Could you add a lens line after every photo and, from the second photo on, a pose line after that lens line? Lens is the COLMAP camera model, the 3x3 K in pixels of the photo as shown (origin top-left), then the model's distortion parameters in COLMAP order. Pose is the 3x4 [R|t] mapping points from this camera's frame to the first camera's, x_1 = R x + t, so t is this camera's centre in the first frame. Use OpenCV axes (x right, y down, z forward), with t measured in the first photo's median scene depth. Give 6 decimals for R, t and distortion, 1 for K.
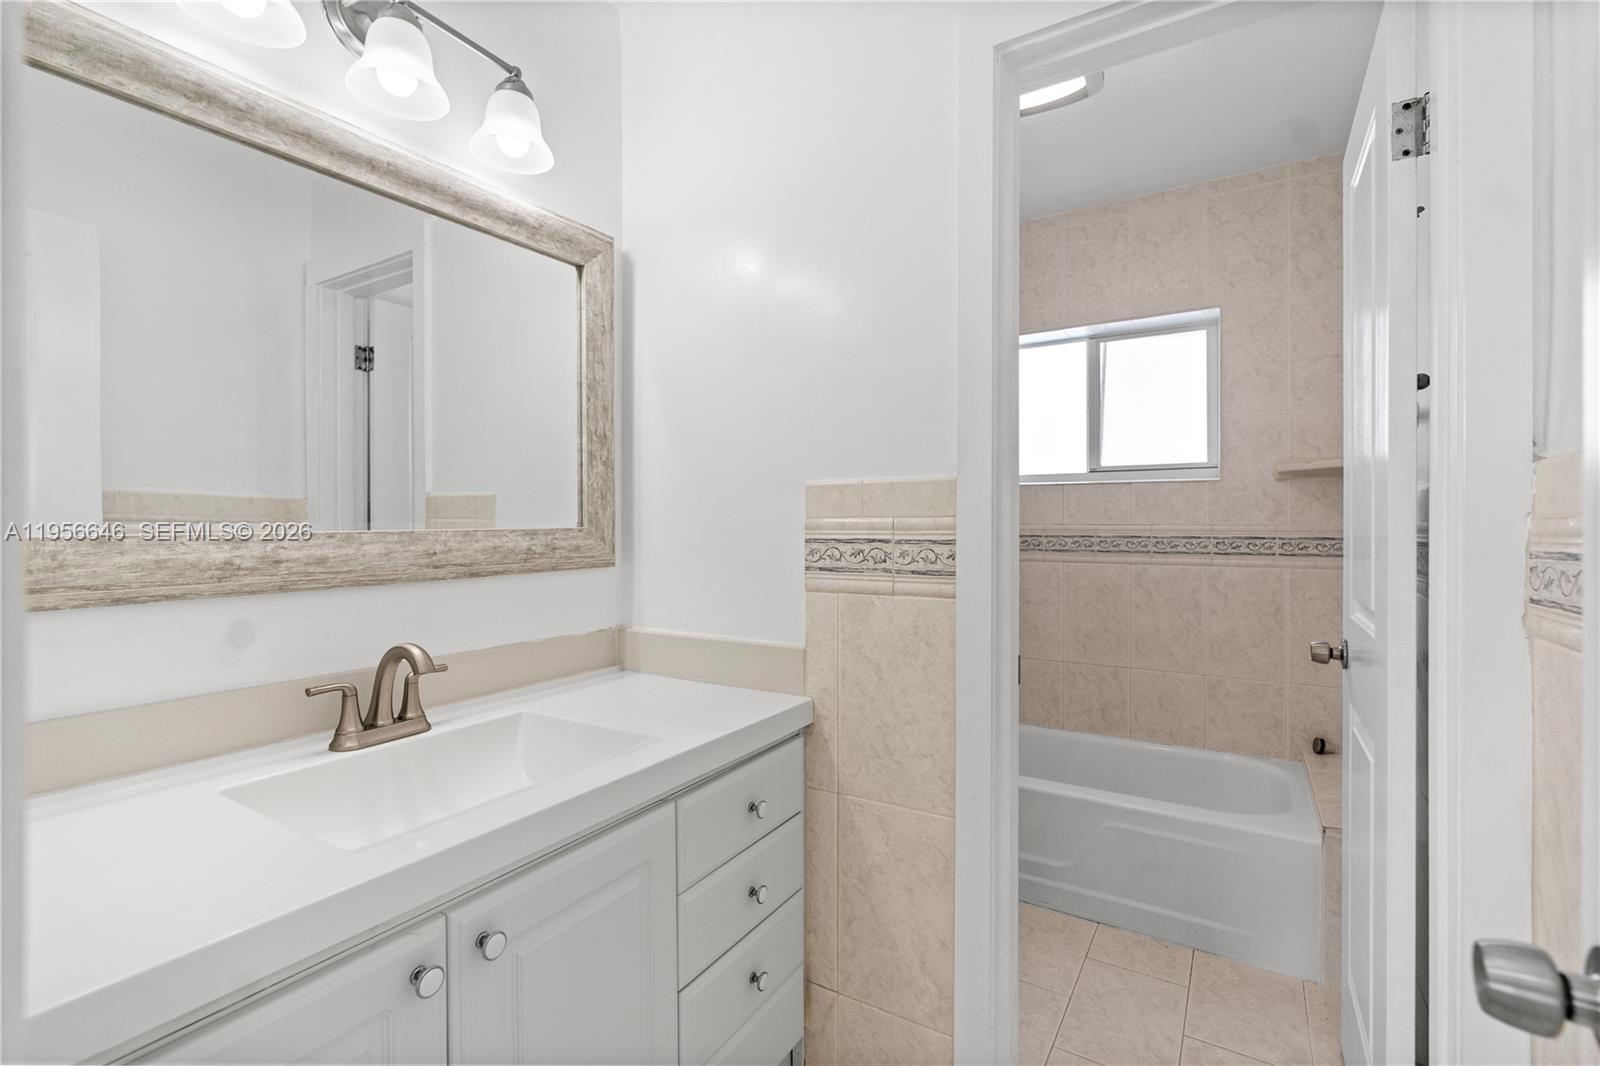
lens RADIAL K [[733.5, 0, 759.7], [0, 733.5, 535.2], [0, 0, 1]] dist [-0.010650, 0.002153]
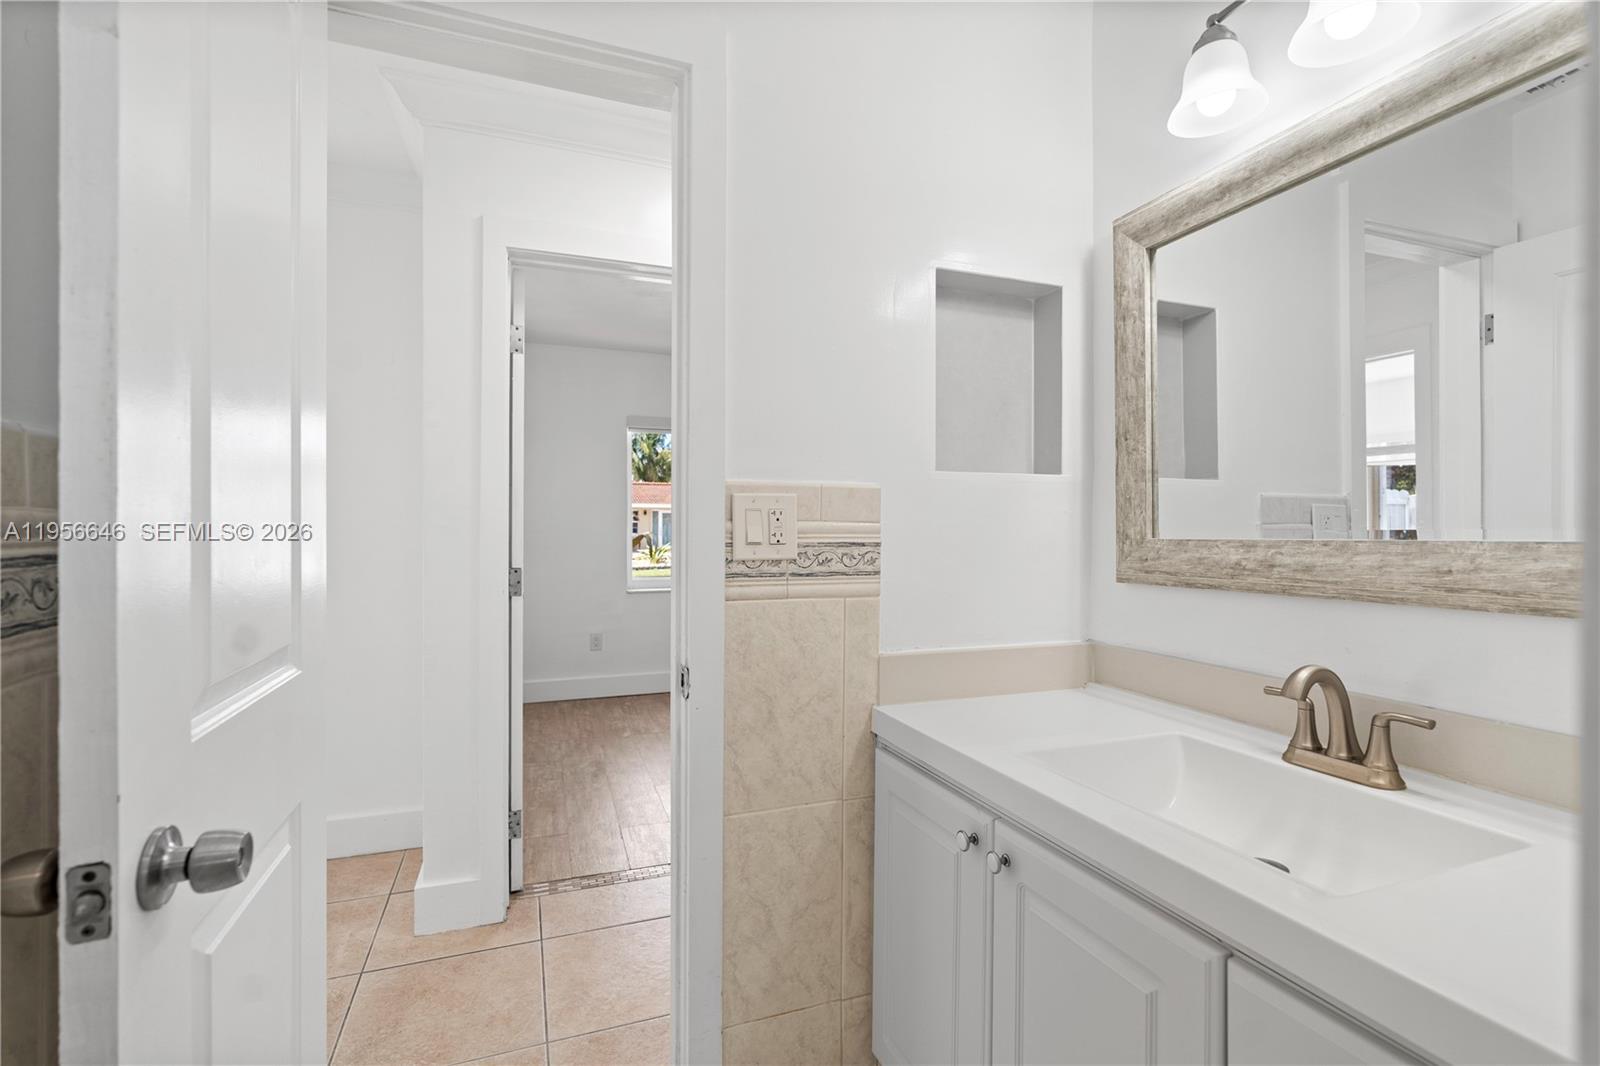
lens RADIAL K [[733.5, 0, 797.4], [0, 733.5, 524.7], [0, 0, 1]] dist [-0.010650, 0.002153]
pose [[-0.588099, -0.001893, -0.808787, 0.605706], [-0.009274, 0.999947, 0.004404, -0.022297], [0.808736, 0.010091, -0.588086, 1.013356]]
